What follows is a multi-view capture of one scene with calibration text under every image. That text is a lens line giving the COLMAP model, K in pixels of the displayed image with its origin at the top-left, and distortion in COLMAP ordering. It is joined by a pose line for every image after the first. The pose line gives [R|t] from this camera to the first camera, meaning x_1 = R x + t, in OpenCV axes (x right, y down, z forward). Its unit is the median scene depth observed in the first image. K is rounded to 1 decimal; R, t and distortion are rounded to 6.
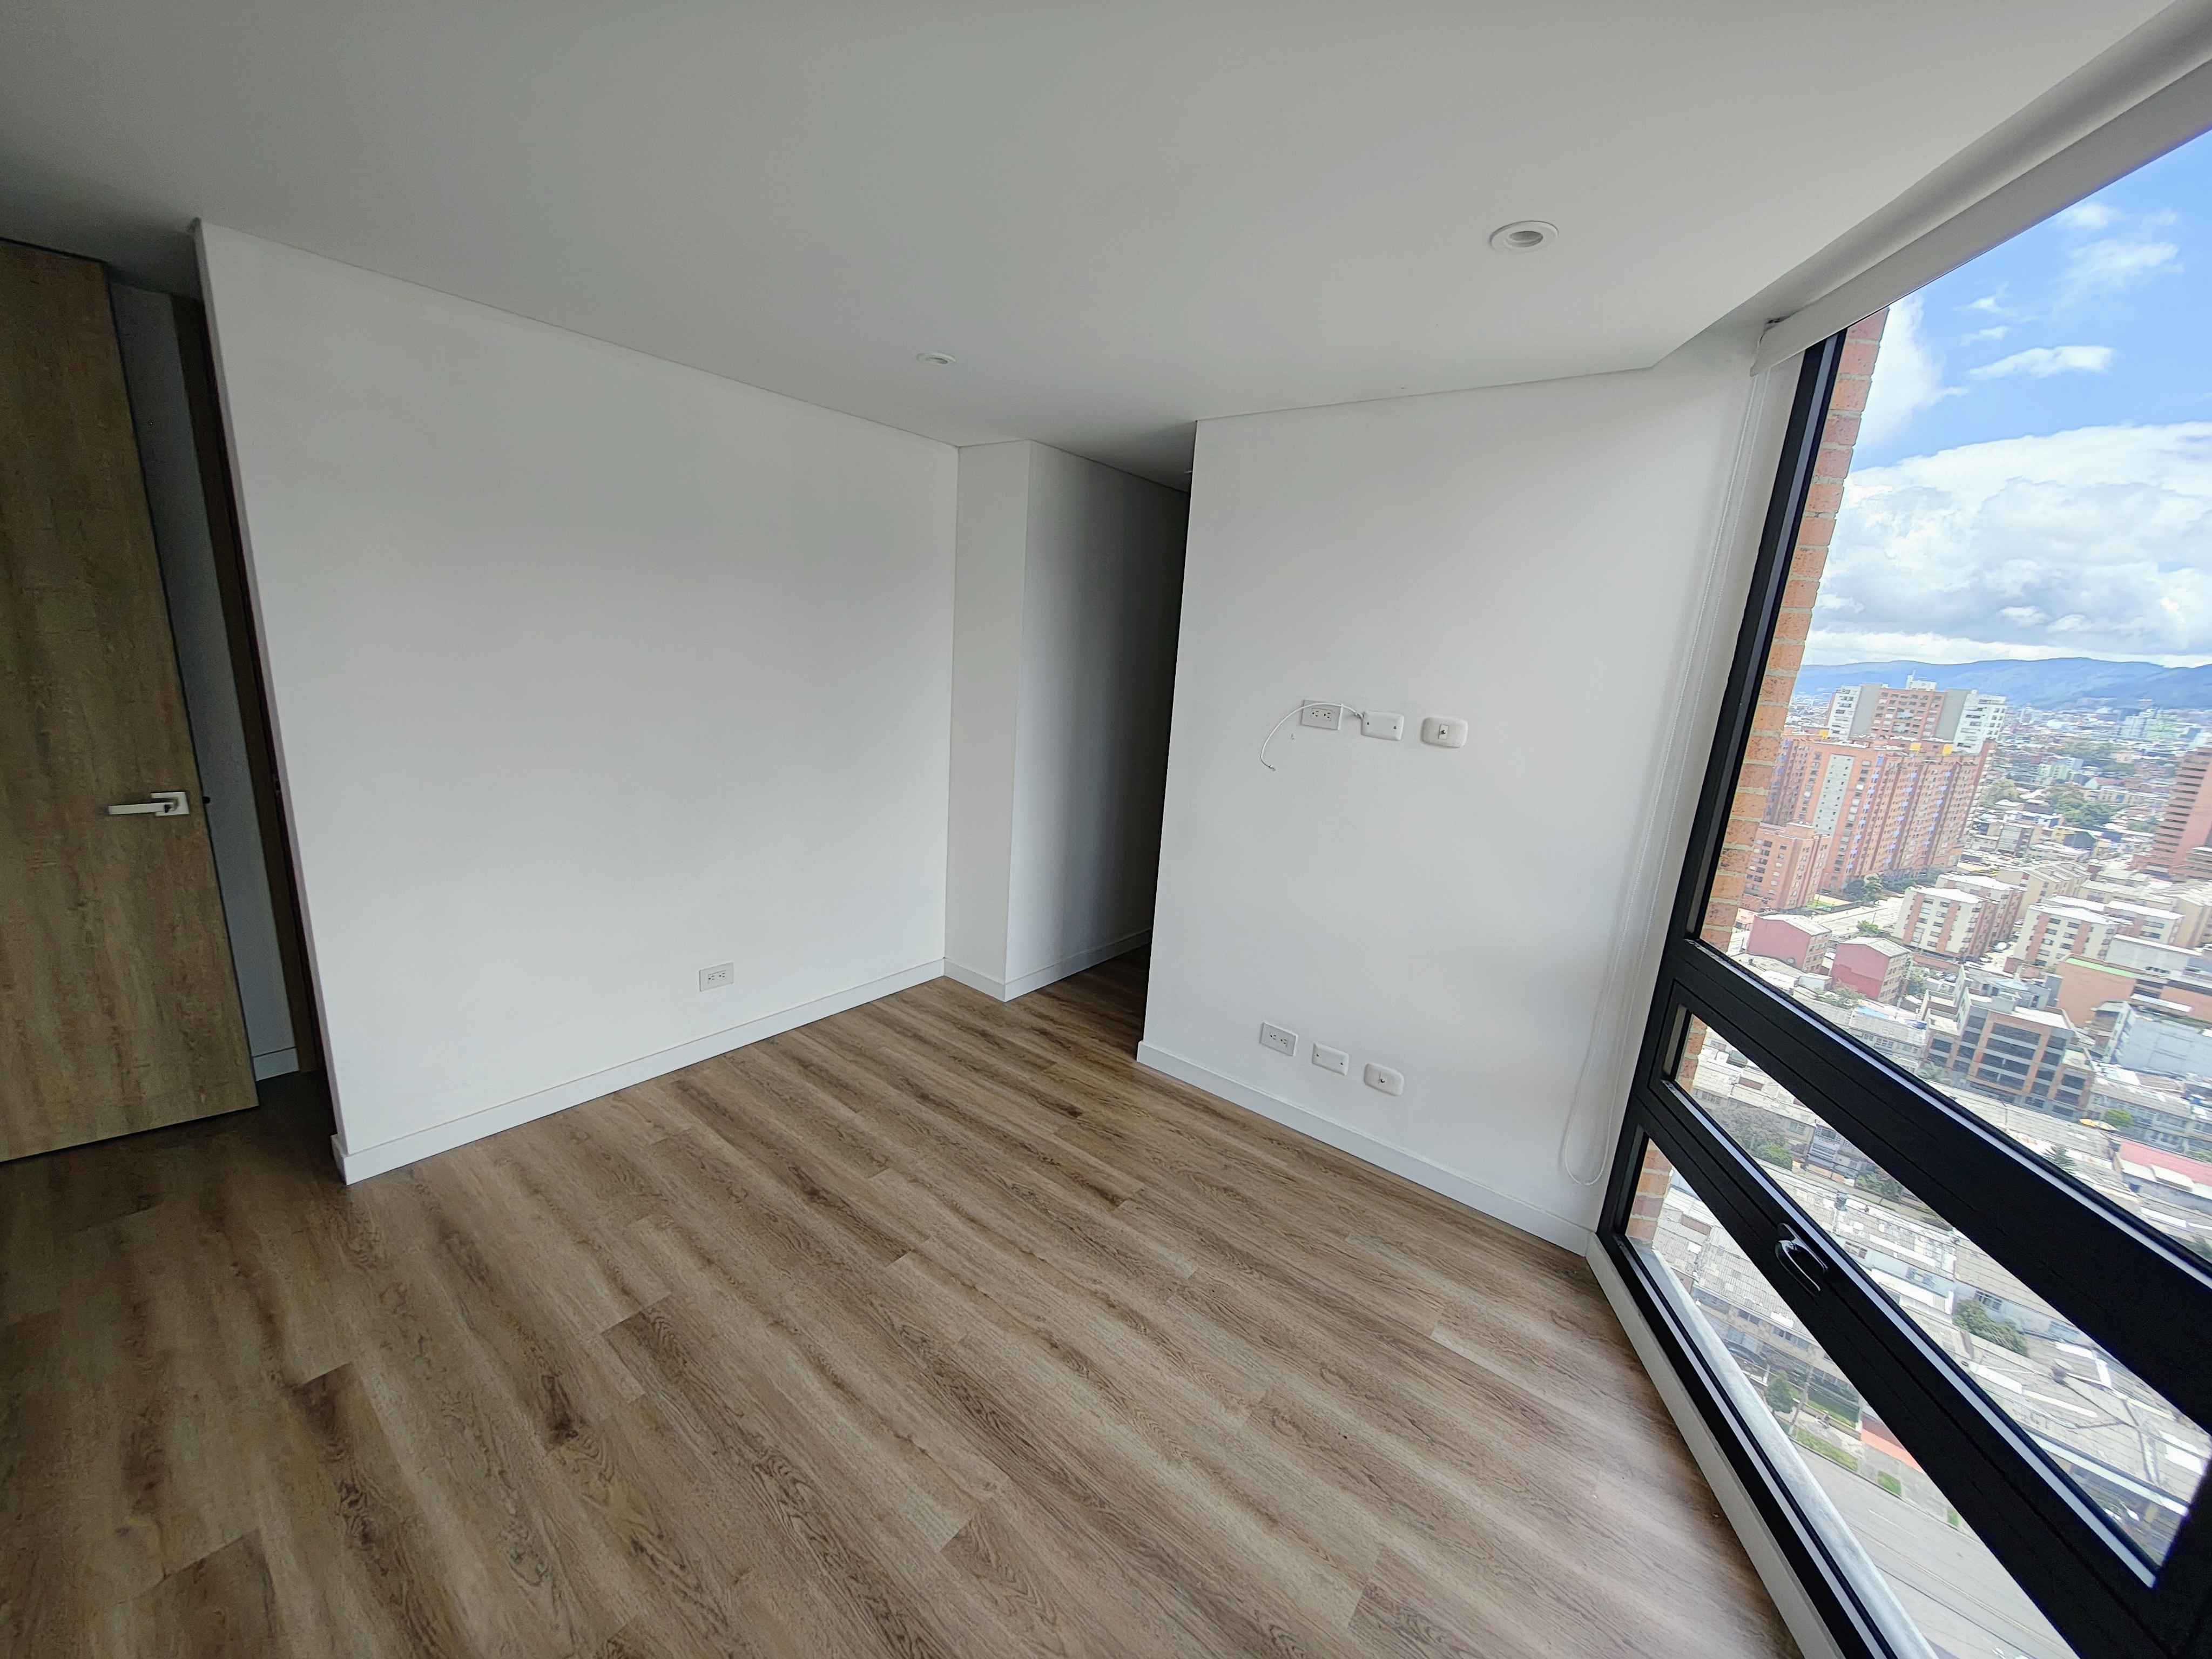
lens RADIAL K [[829.5, 0, 1106.8], [0, 829.5, 834.3], [0, 0, 1]] dist [-0.001282, -0.000609]
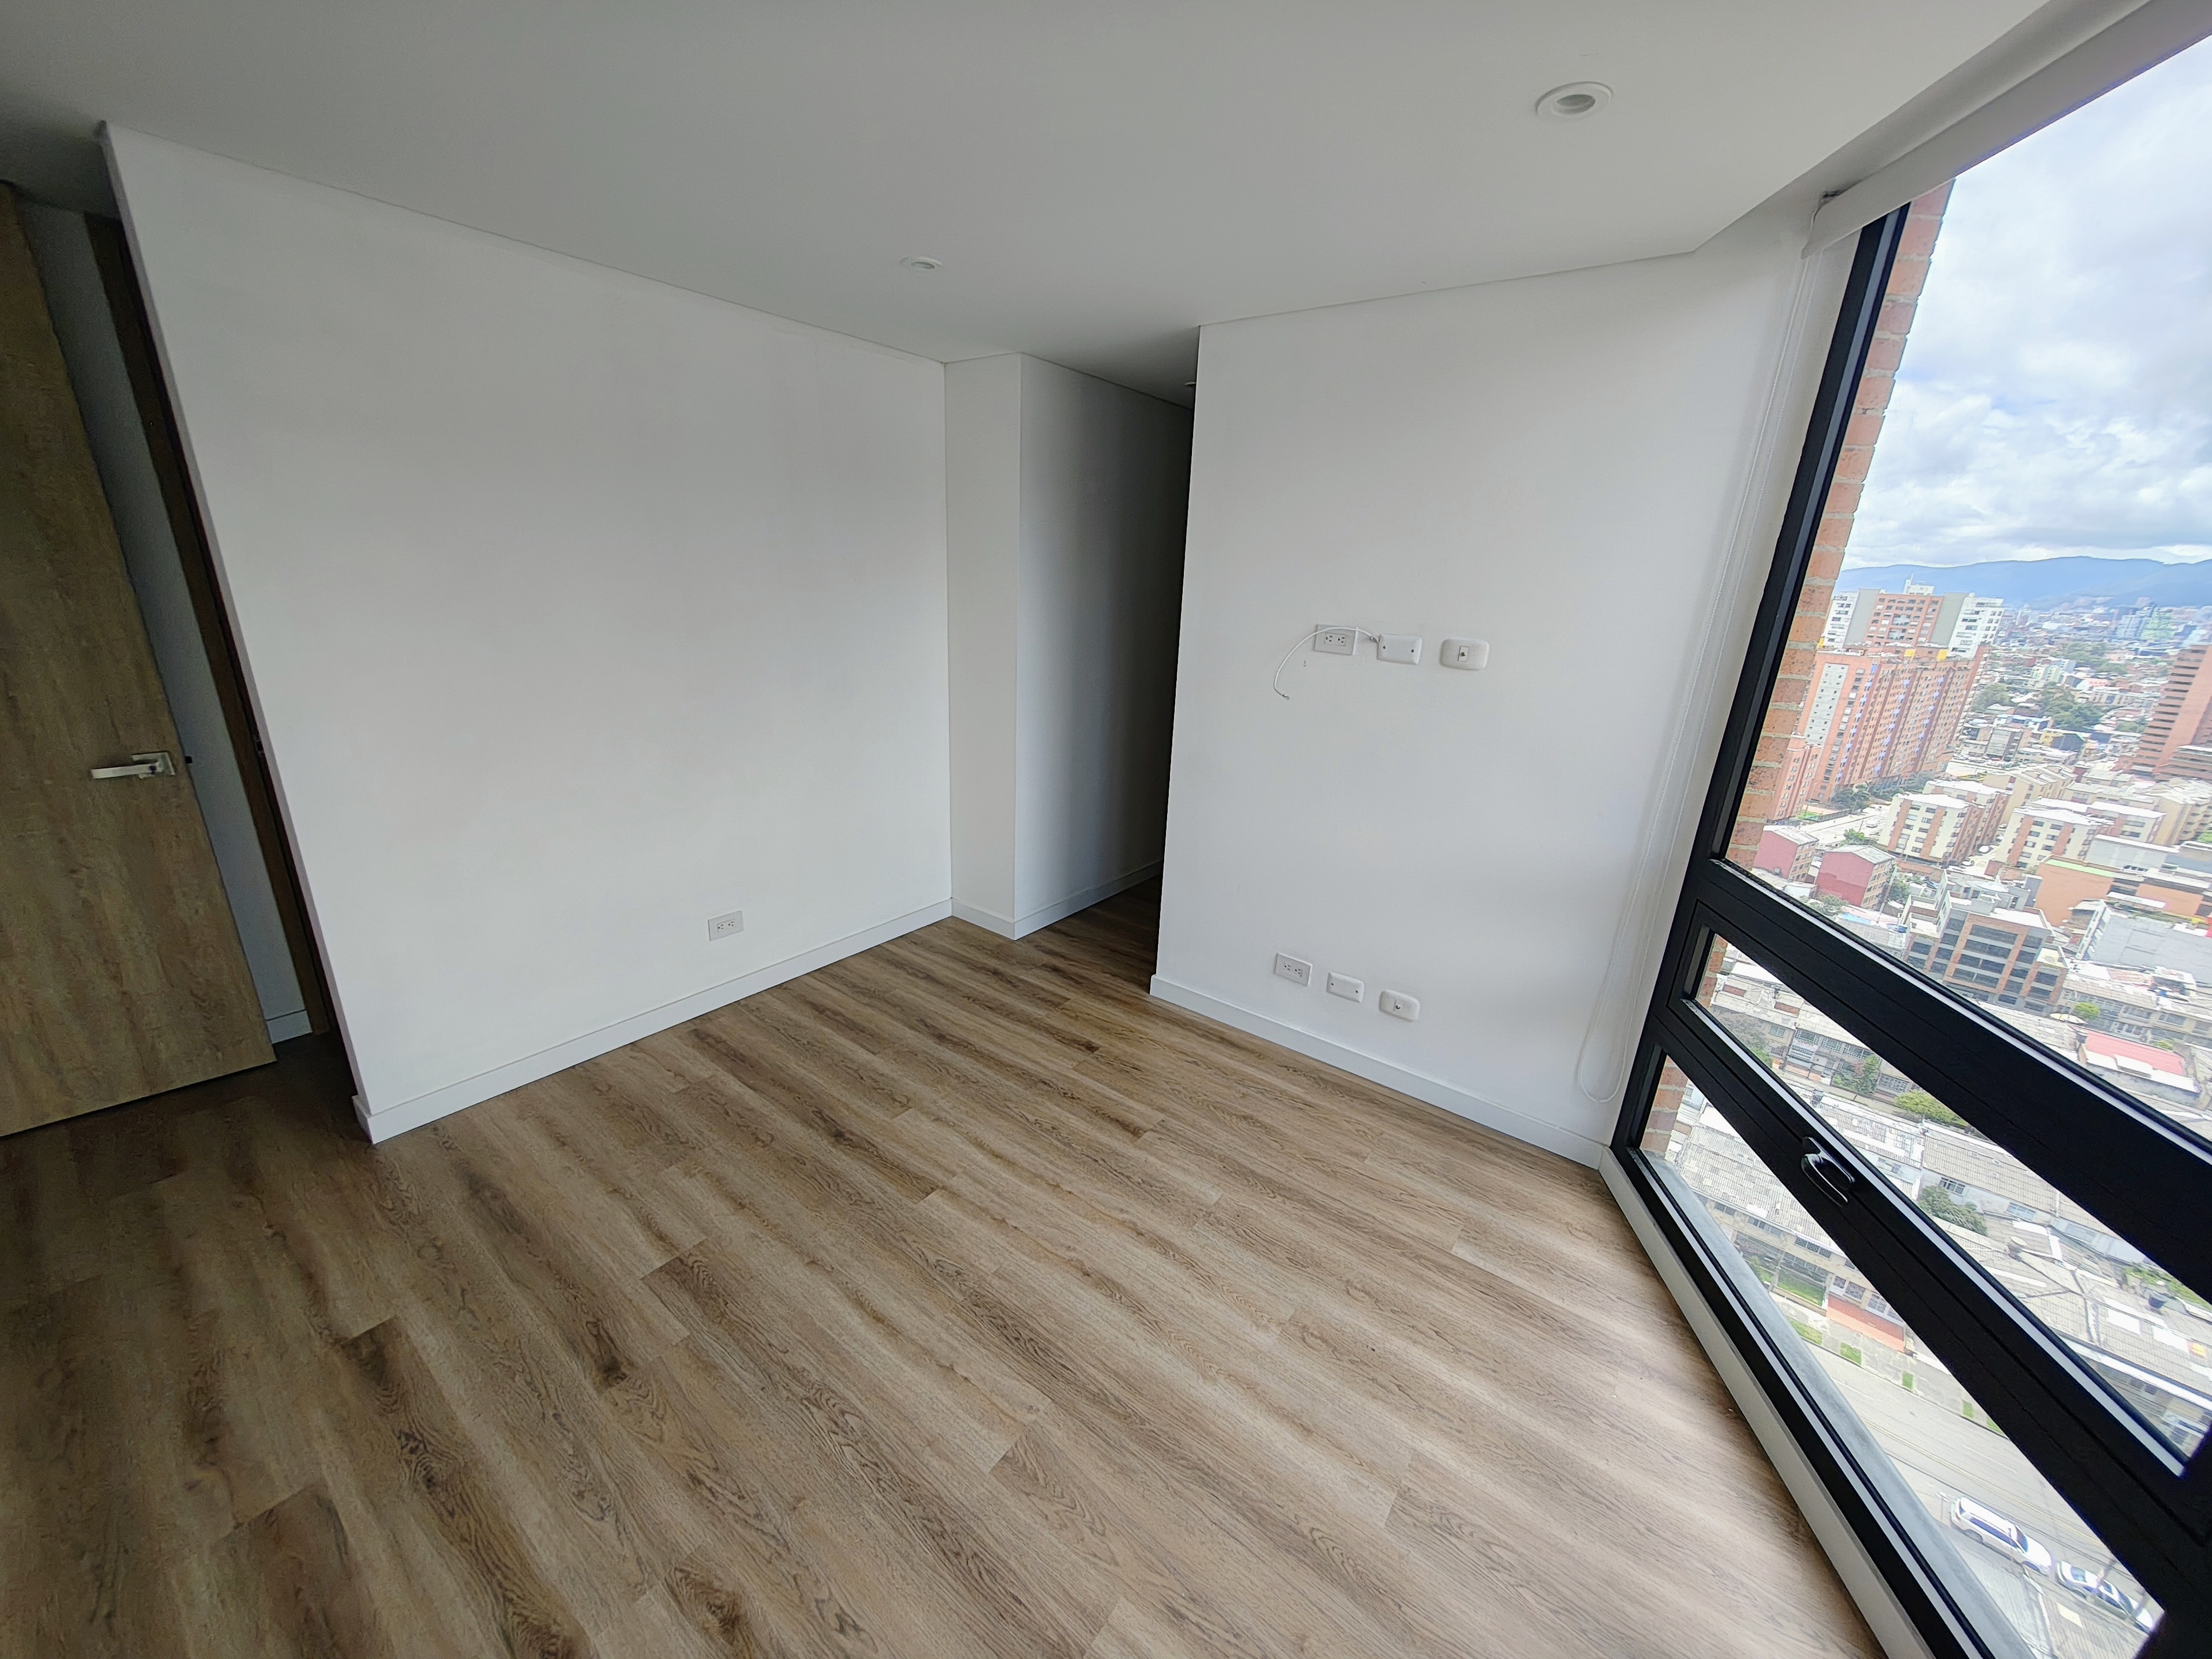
lens RADIAL K [[829.5, 0, 1106.8], [0, 829.5, 834.3], [0, 0, 1]] dist [-0.001282, -0.000609]
pose [[0.999471, -0.031808, 0.006736, -0.025309], [0.031151, 0.996158, 0.081844, -0.005271], [-0.009313, -0.081591, 0.996622, 0.023213]]
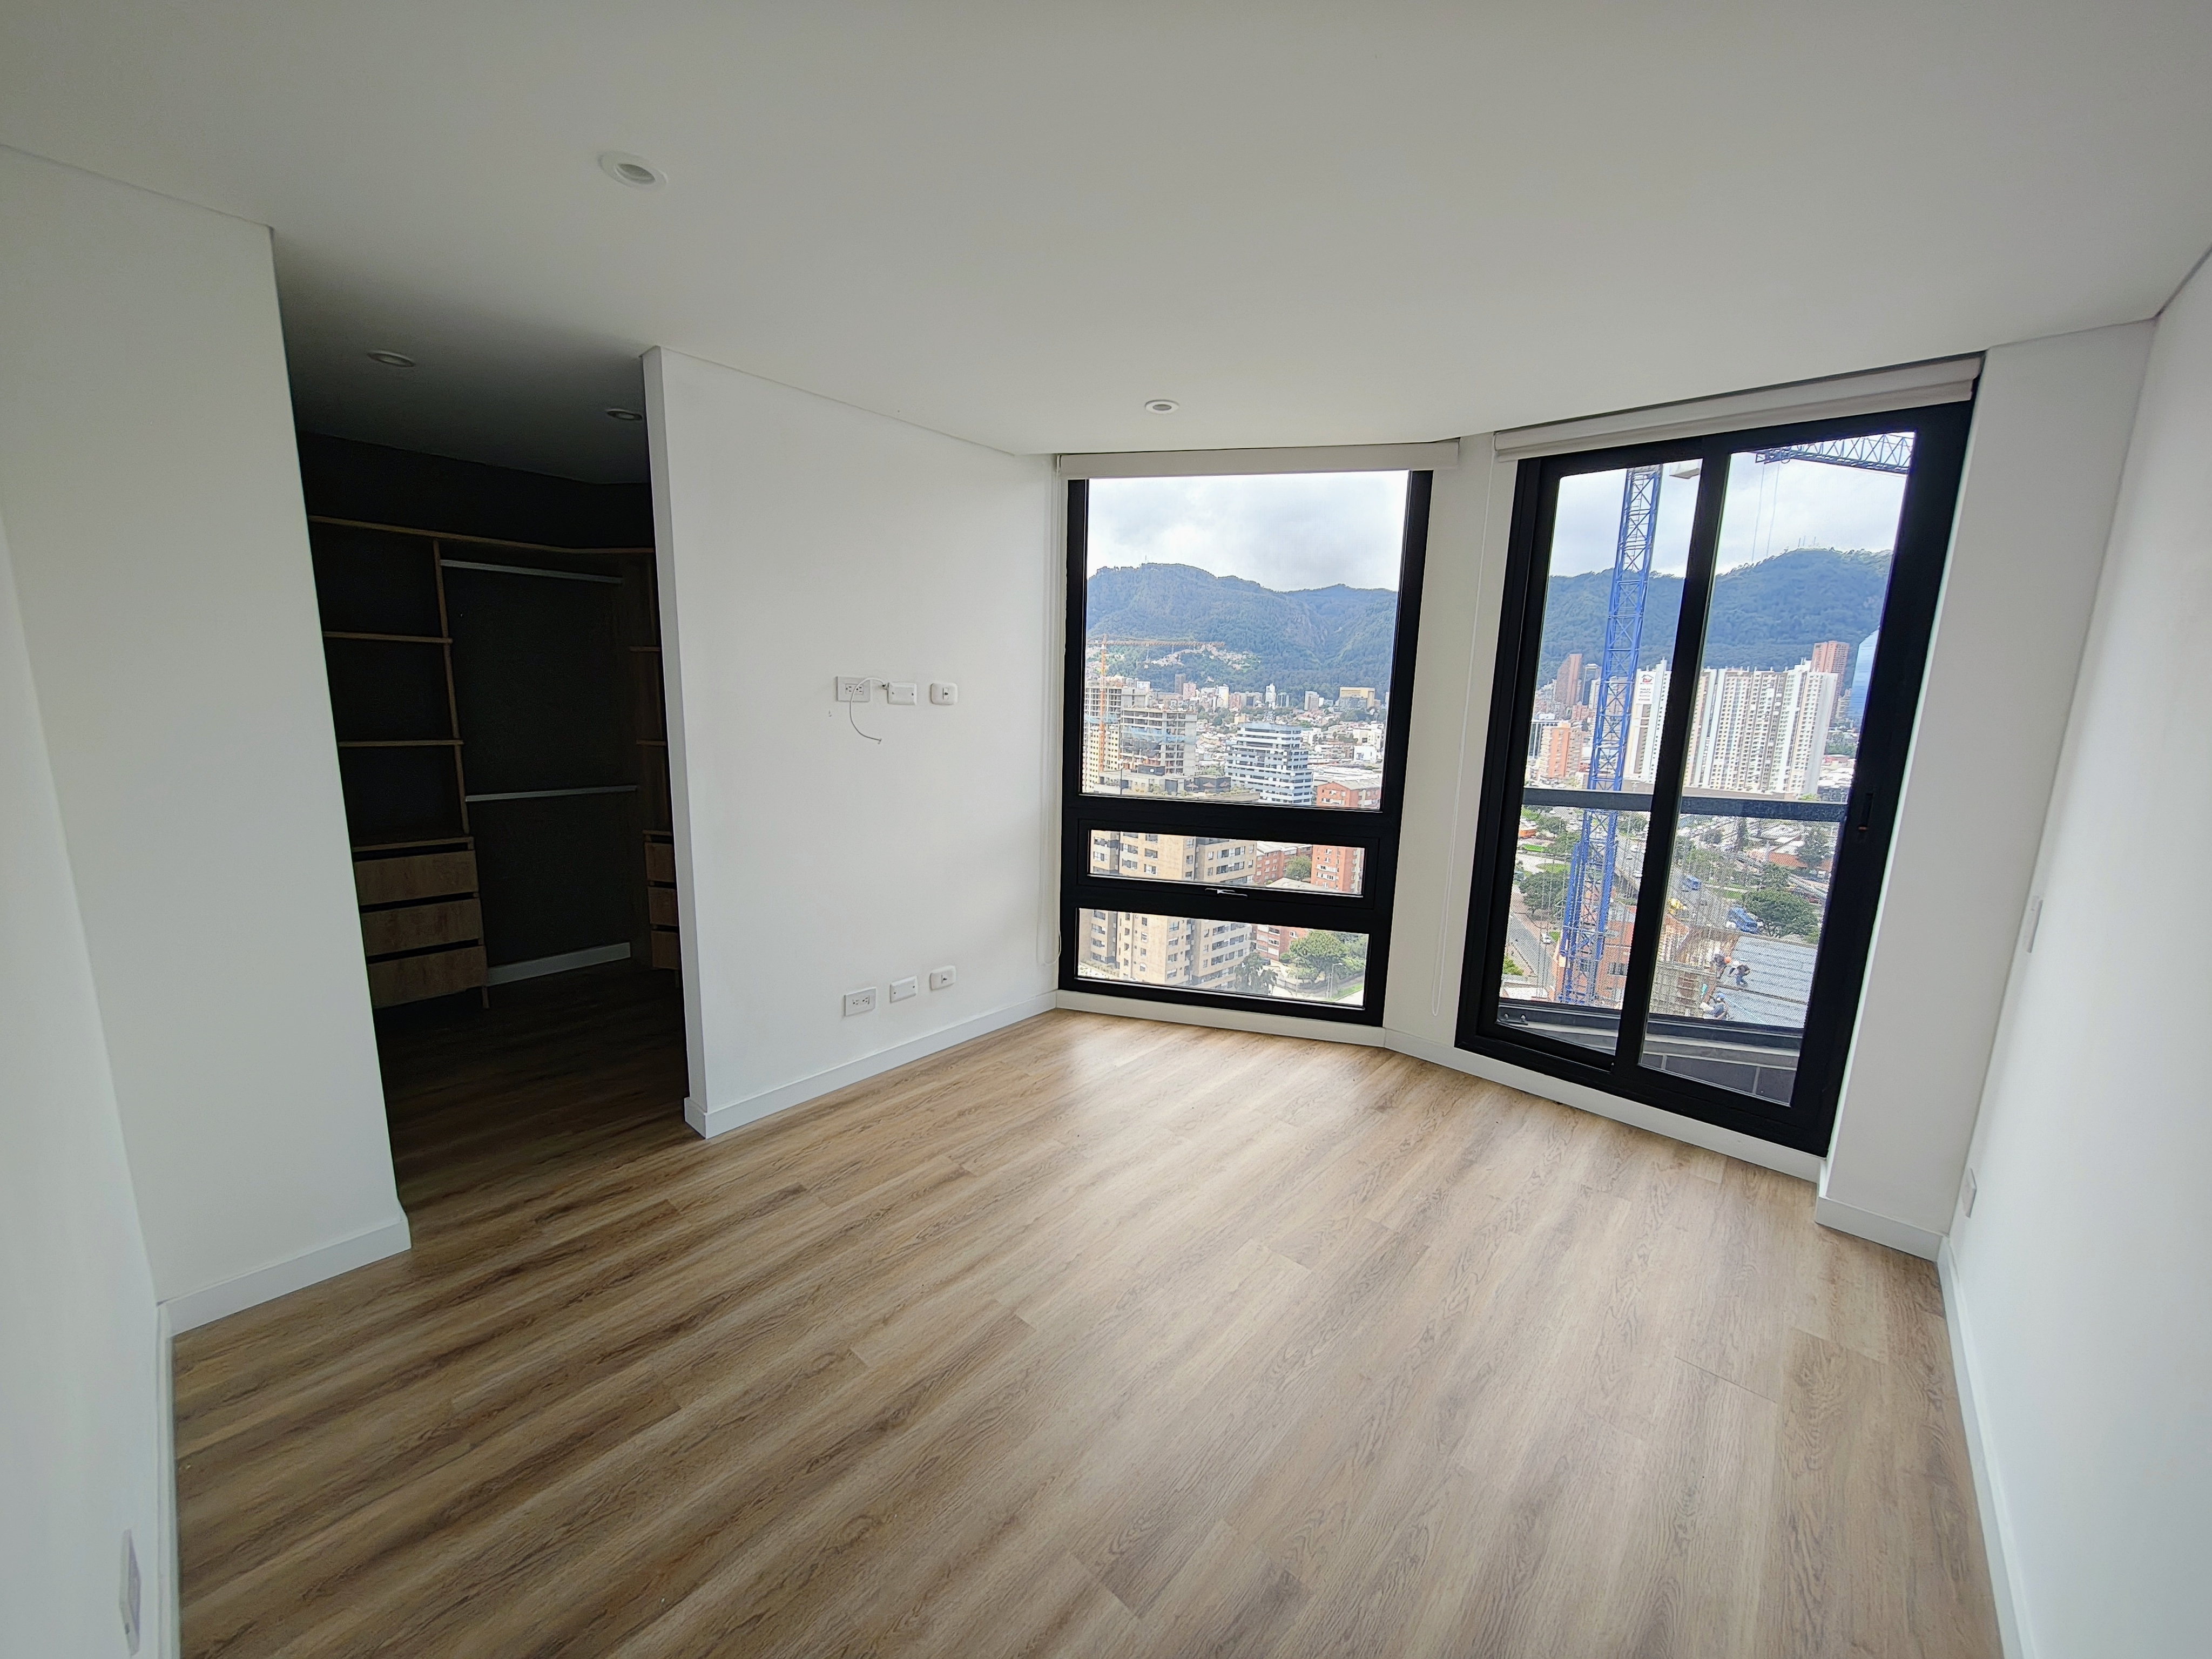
lens RADIAL K [[828.6, 0, 1105.6], [0, 828.6, 831.4], [0, 0, 1]] dist [-0.002548, 0.000080]
pose [[0.066361, -0.239592, 0.968603, -0.994248], [0.203688, 0.953554, 0.221914, -0.172302], [-0.976784, 0.182566, 0.112080, 0.728277]]
